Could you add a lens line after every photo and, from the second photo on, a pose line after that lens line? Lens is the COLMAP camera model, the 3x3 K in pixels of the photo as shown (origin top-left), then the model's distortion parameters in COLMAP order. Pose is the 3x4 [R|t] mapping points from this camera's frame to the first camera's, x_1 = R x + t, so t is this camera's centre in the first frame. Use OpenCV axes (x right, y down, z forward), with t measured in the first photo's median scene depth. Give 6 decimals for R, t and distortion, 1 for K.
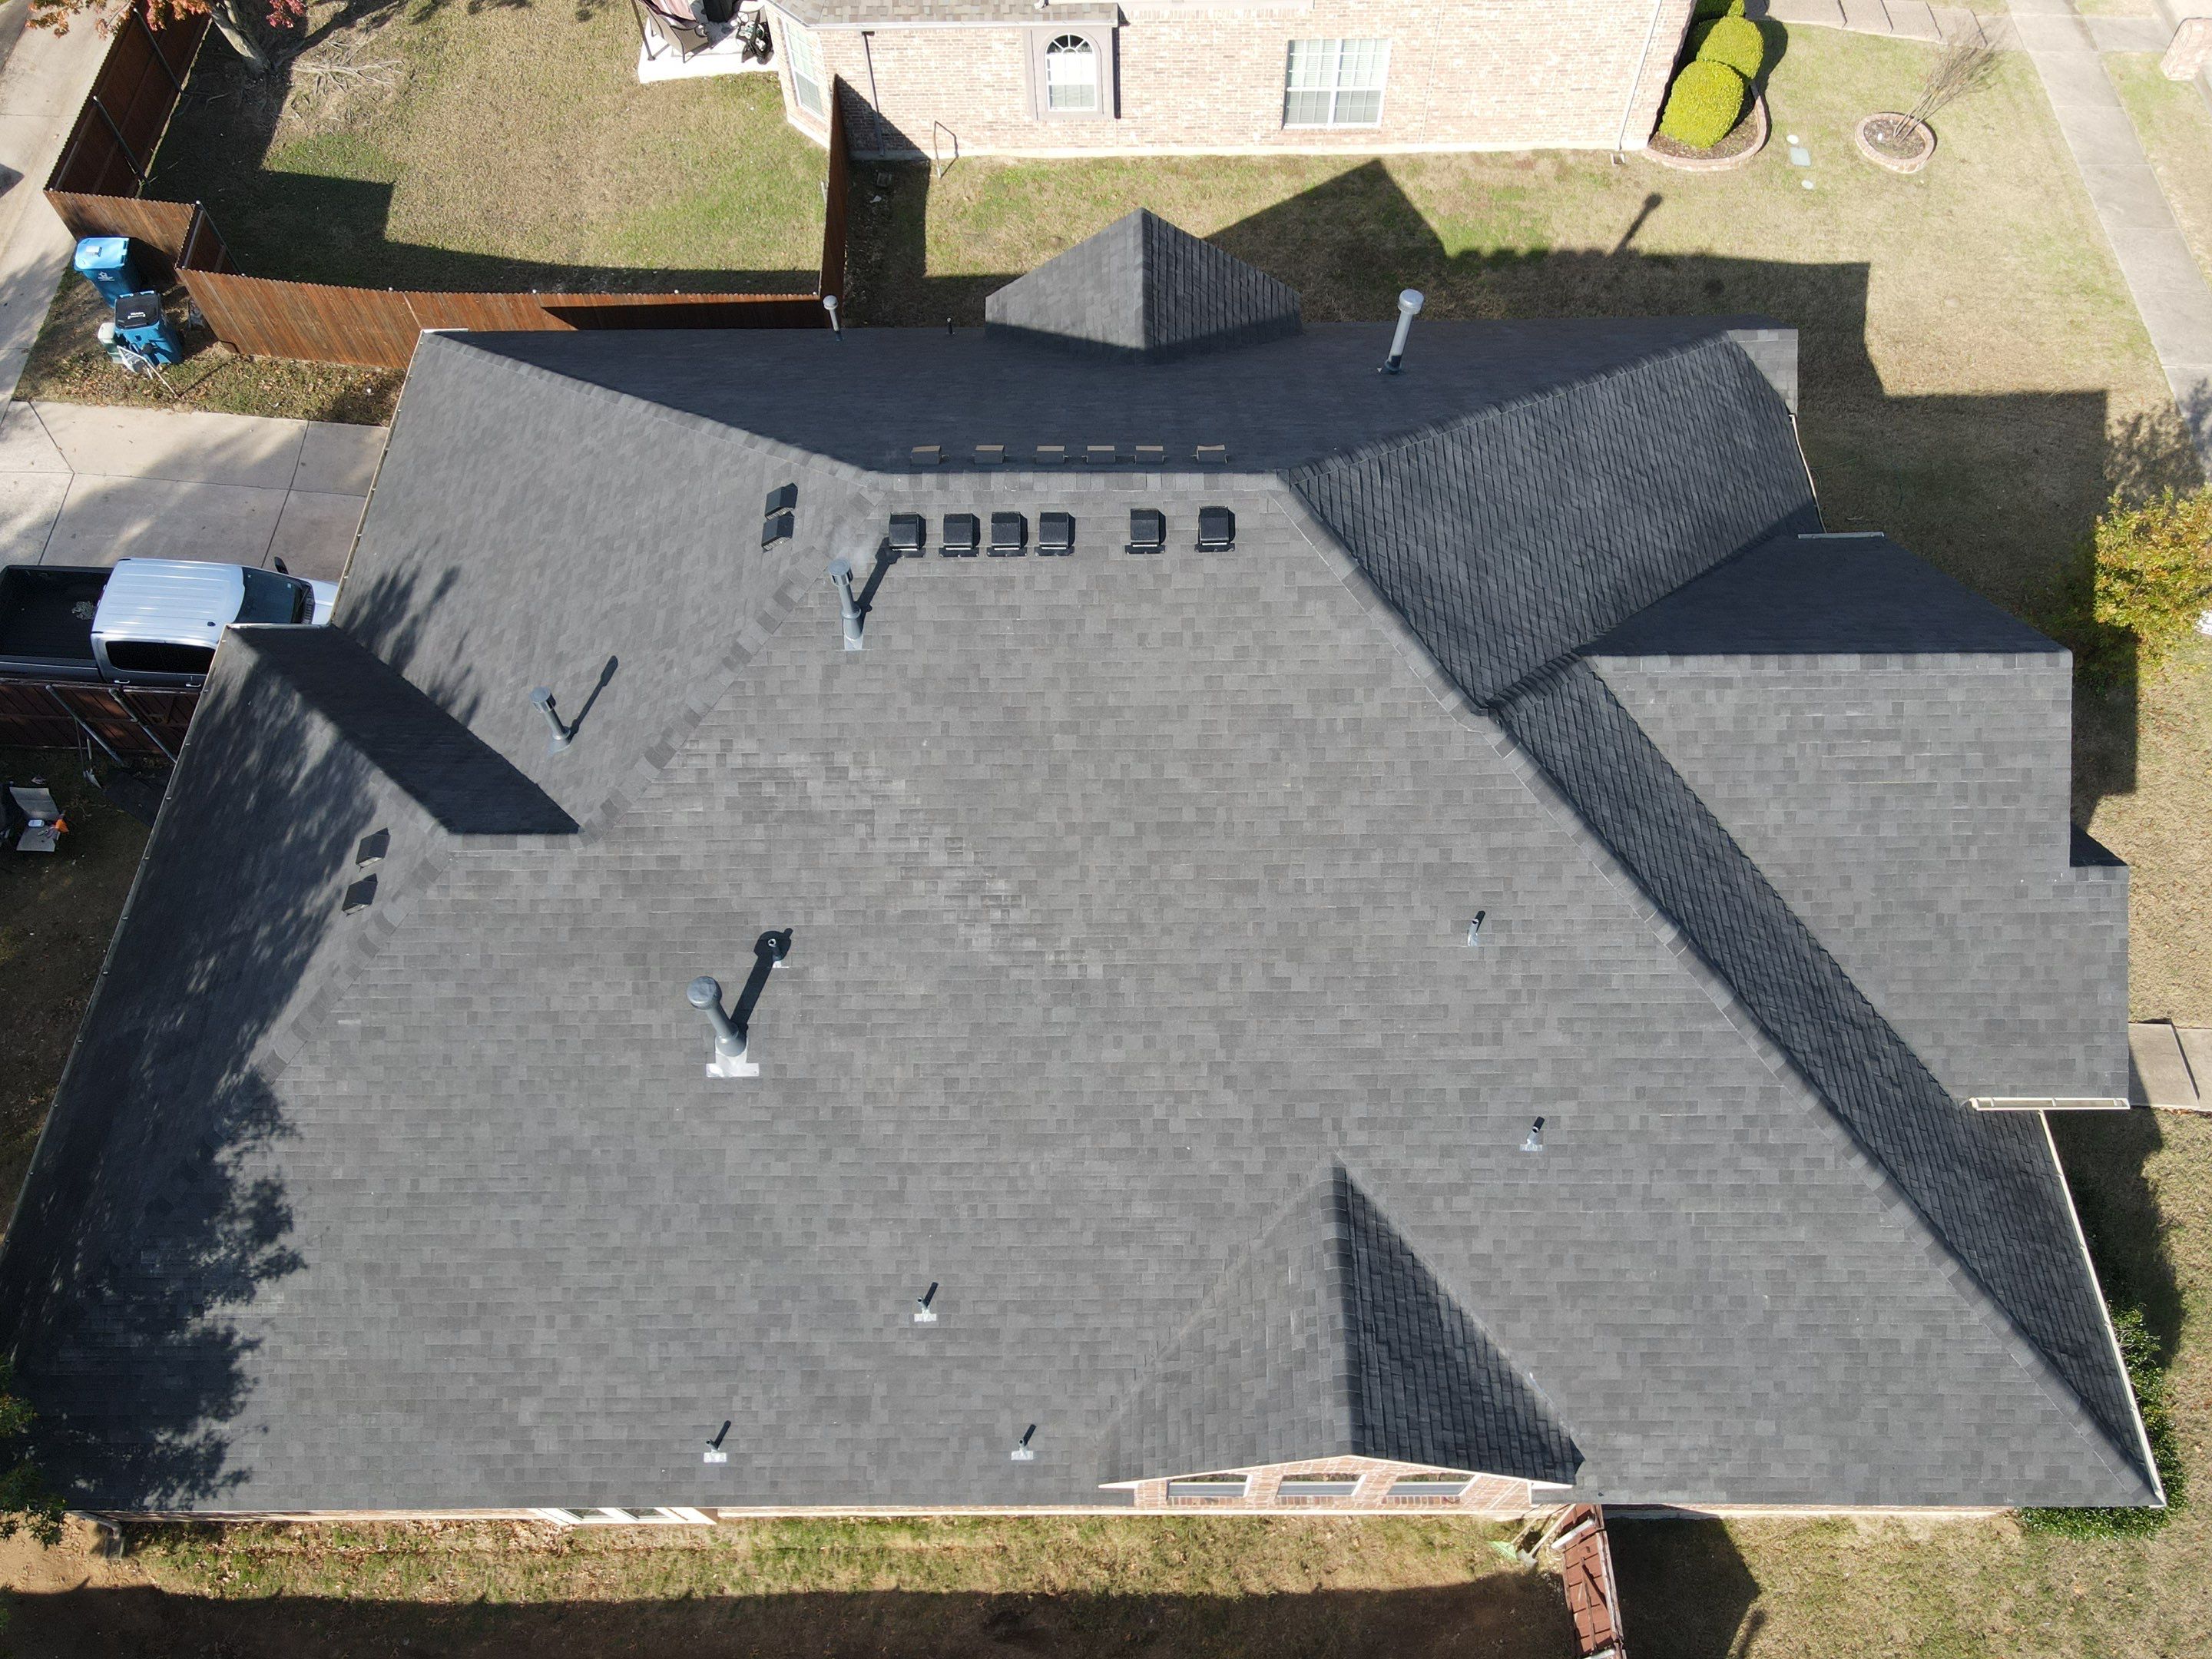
lens RADIAL K [[1622.6, 0, 1118.9], [0, 1622.6, 827.8], [0, 0, 1]] dist [0.013859, -0.002242]
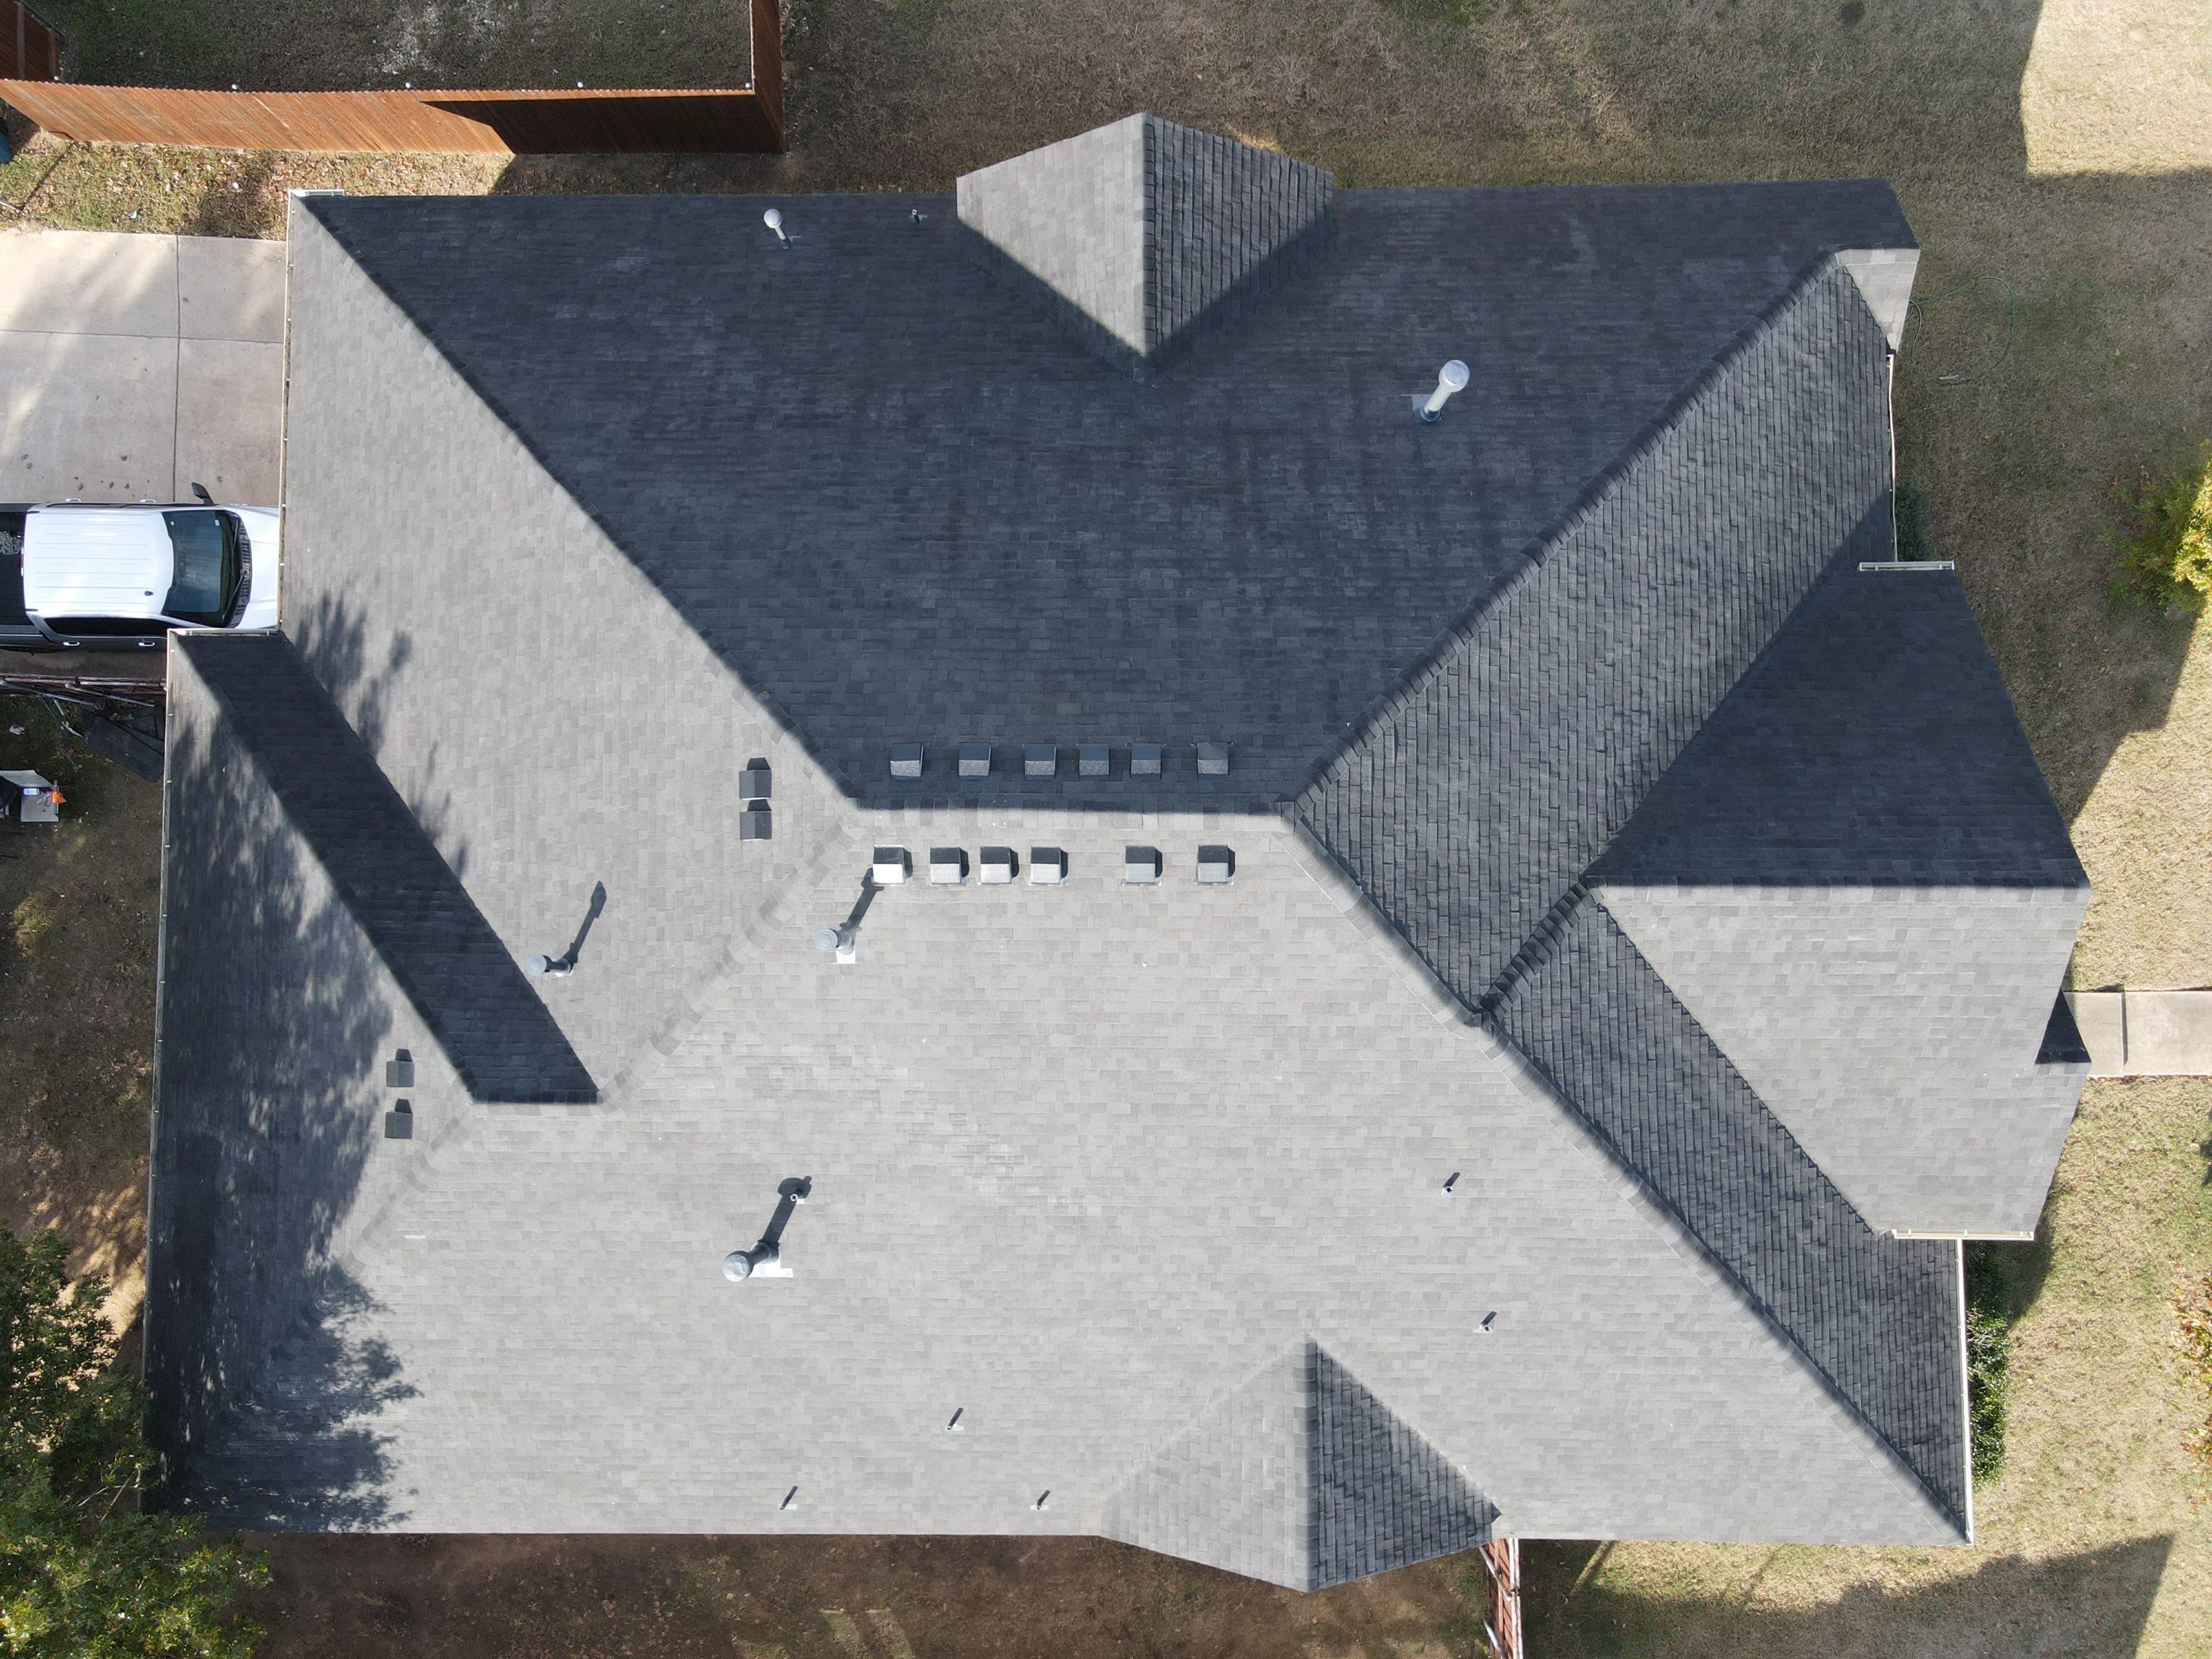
lens RADIAL K [[1622.6, 0, 1120.0], [0, 1622.6, 833.1], [0, 0, 1]] dist [0.013859, -0.002242]
pose [[0.999975, -0.002278, -0.006697, 0.010025], [0.005125, 0.885798, 0.464042, -0.622903], [0.004875, -0.464064, 0.885788, 0.155809]]
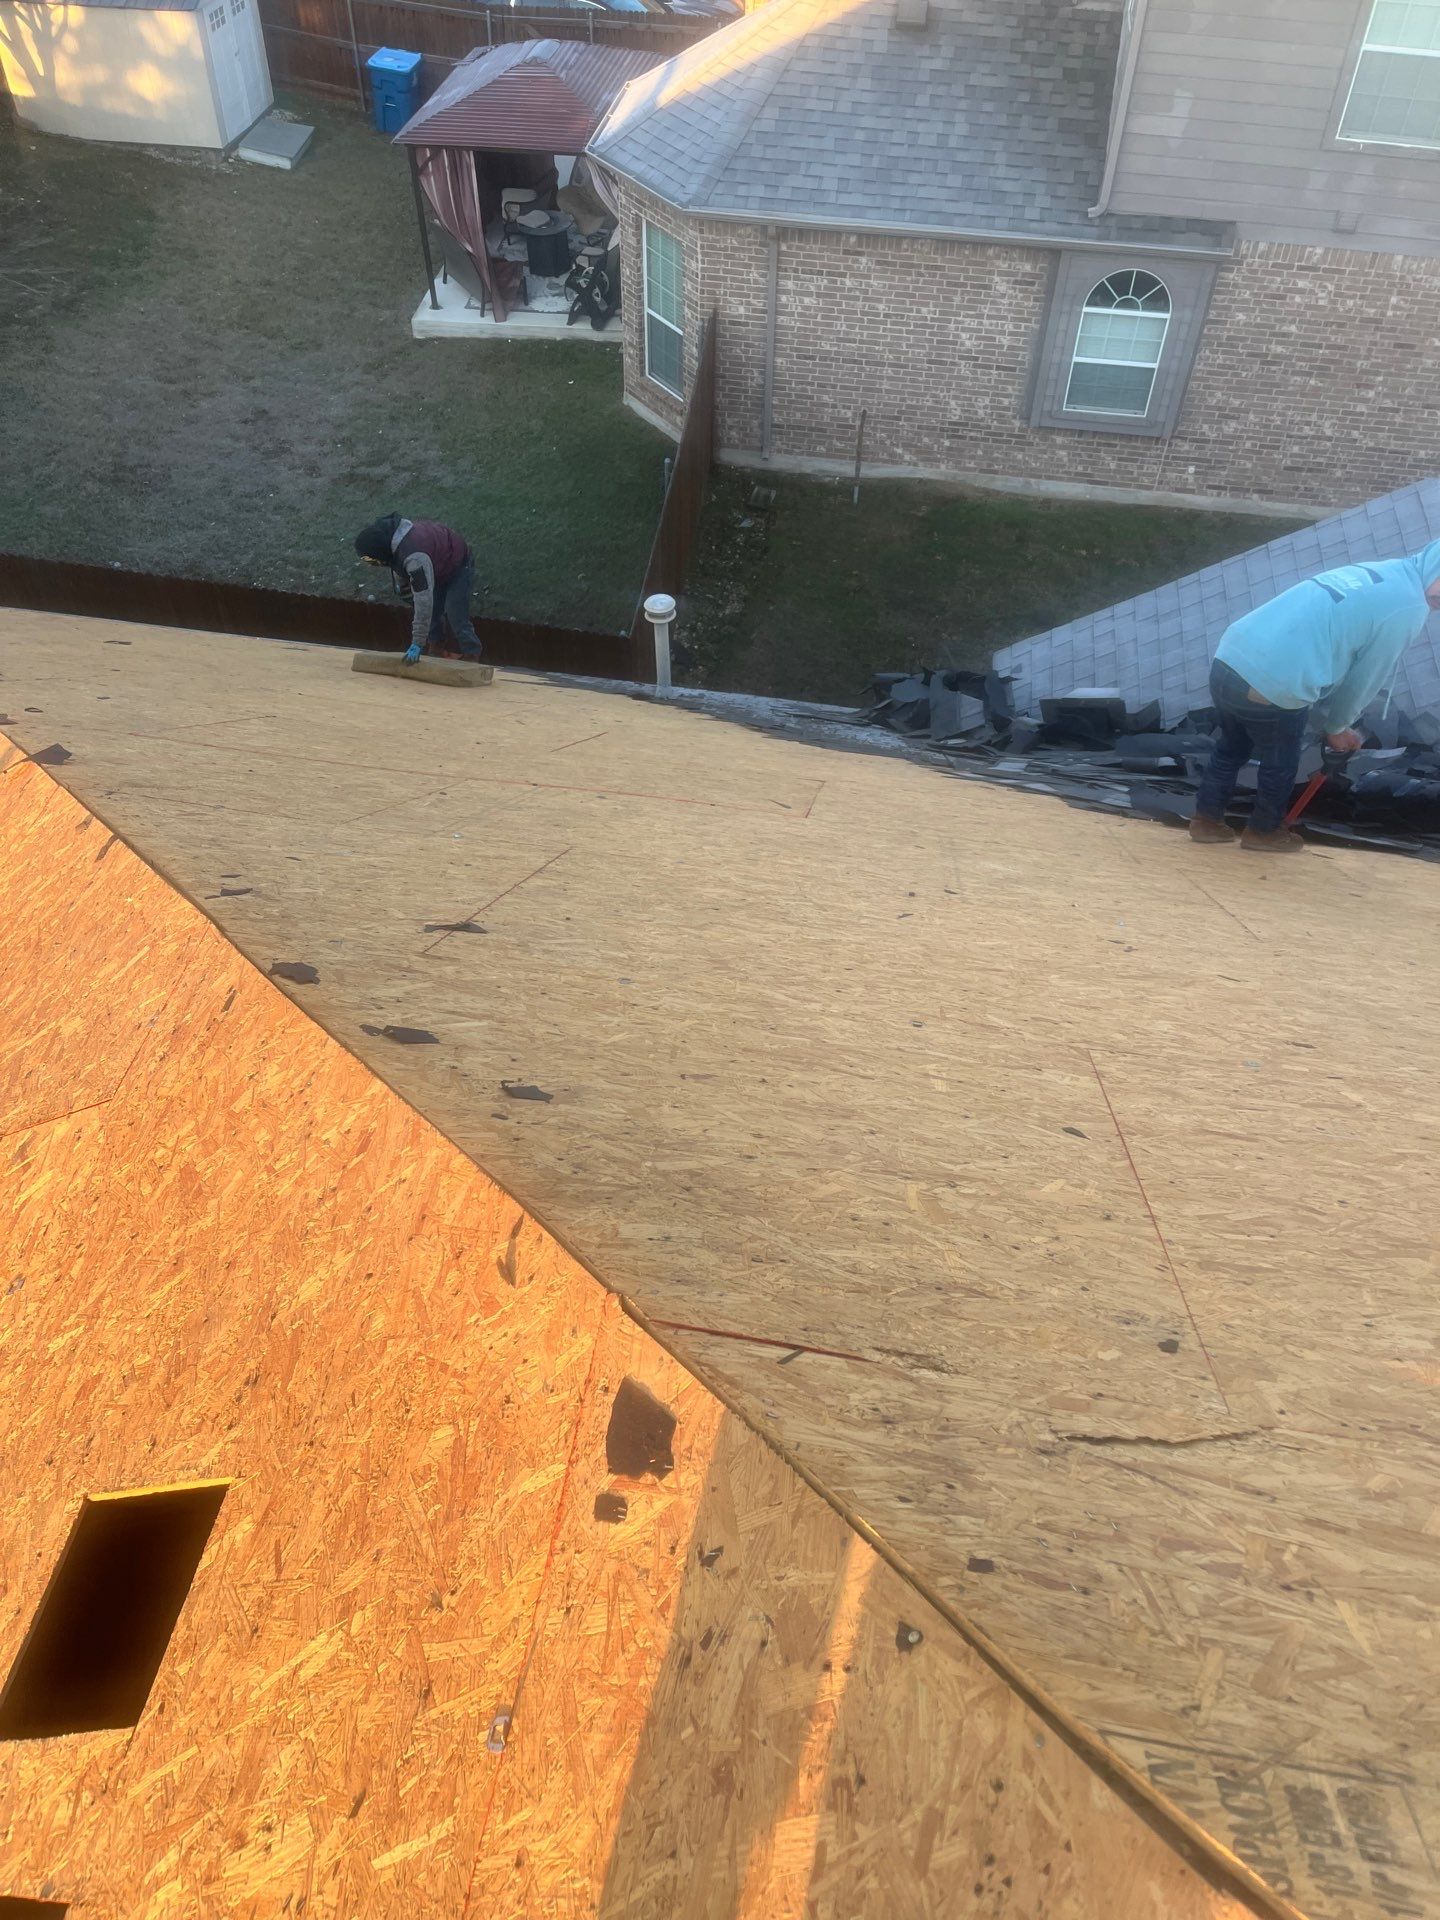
lens RADIAL K [[1408.4, 0, 729.7], [0, 1408.4, 968.6], [0, 0, 1]] dist [0.013859, -0.002242]
pose [[0.987709, 0.140301, -0.068894, -0.176129], [-0.150061, 0.974499, -0.166833, -0.250940], [0.043731, 0.175121, 0.983575, 0.943746]]
